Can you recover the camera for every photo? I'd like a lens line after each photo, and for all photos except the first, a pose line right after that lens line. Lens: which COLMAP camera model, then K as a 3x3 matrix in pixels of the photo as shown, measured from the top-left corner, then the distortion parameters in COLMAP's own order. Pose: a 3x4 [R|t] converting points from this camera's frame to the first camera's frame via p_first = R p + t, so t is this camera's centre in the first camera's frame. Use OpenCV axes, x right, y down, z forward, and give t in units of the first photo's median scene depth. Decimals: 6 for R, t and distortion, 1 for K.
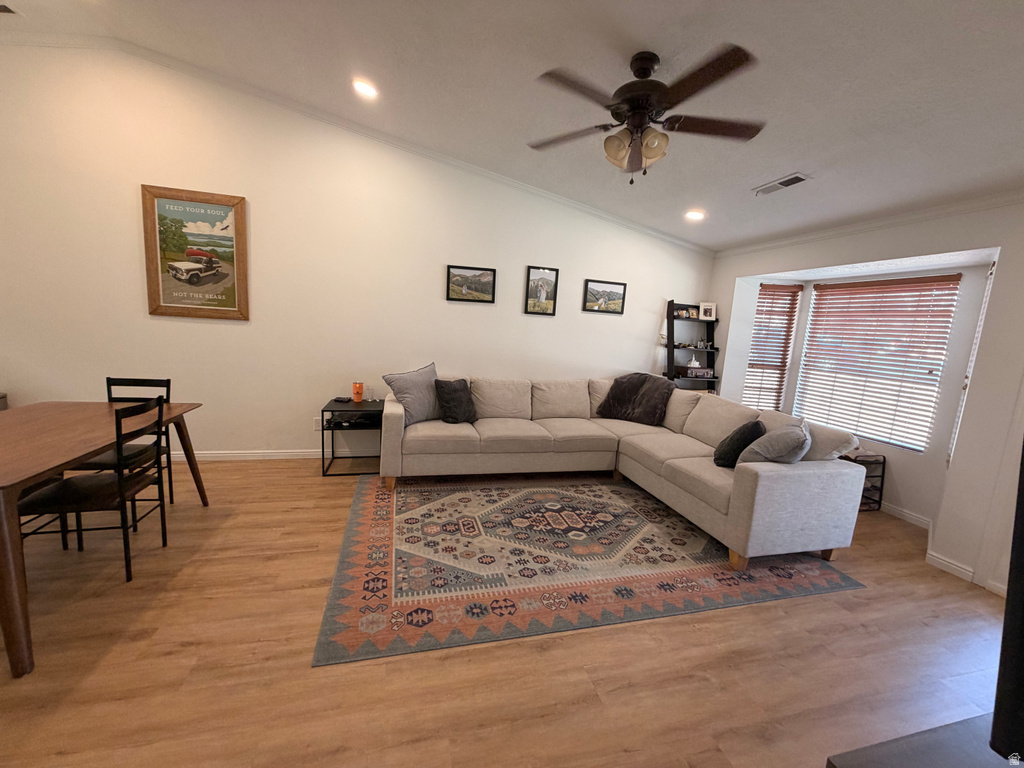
lens RADIAL K [[406.5, 0, 509.6], [0, 406.5, 384.7], [0, 0, 1]] dist [-0.000495, 0.000376]
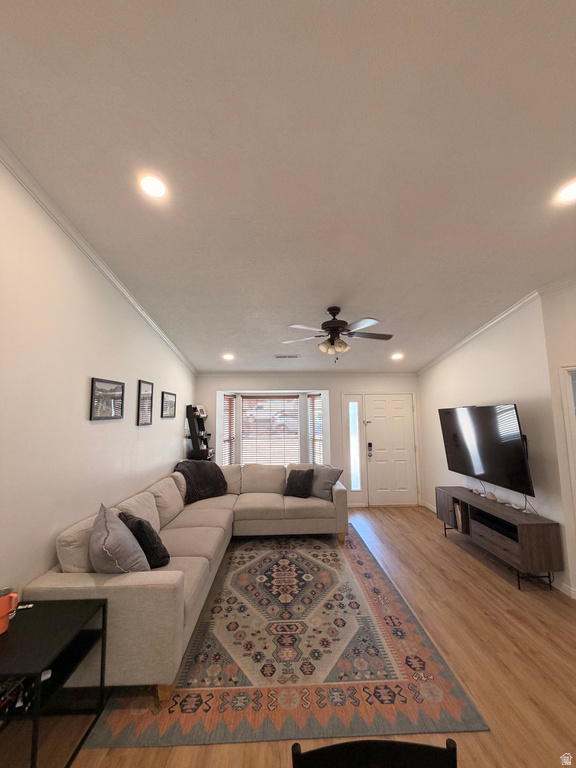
lens RADIAL K [[304.8, 0, 287.4], [0, 304.8, 381.9], [0, 0, 1]] dist [-0.000495, 0.000376]
pose [[0.226512, 0.034626, 0.973393, -0.866221], [0.164188, 0.983709, -0.073200, -0.232961], [-0.960070, 0.176400, 0.217137, 0.649477]]
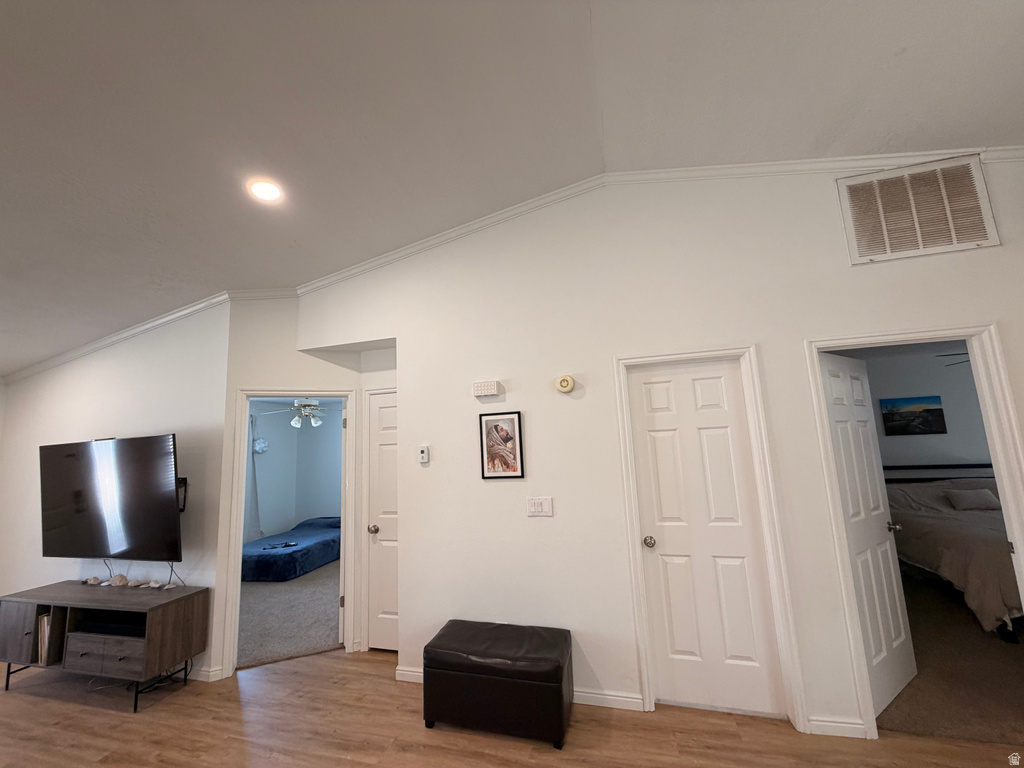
lens RADIAL K [[406.5, 0, 509.6], [0, 406.5, 384.7], [0, 0, 1]] dist [-0.000495, 0.000376]
pose [[-0.860135, 0.045352, 0.508046, -0.888119], [0.060270, 0.998098, 0.012942, -0.193387], [-0.506493, 0.041752, -0.861233, 0.583506]]
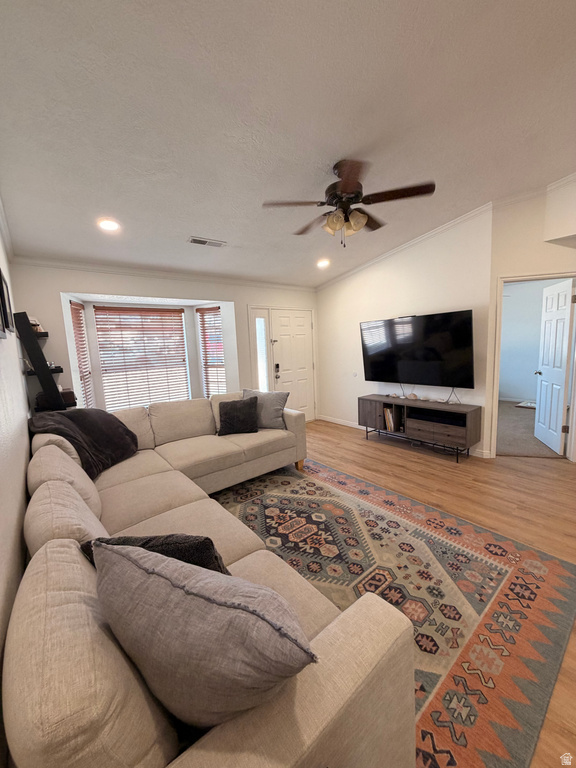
lens RADIAL K [[304.8, 0, 287.4], [0, 304.8, 381.9], [0, 0, 1]] dist [-0.000495, 0.000376]
pose [[-0.408308, -0.165838, 0.897654, -0.497559], [0.146528, 0.958701, 0.243766, -0.228645], [-0.901007, 0.231063, -0.367146, 1.214889]]
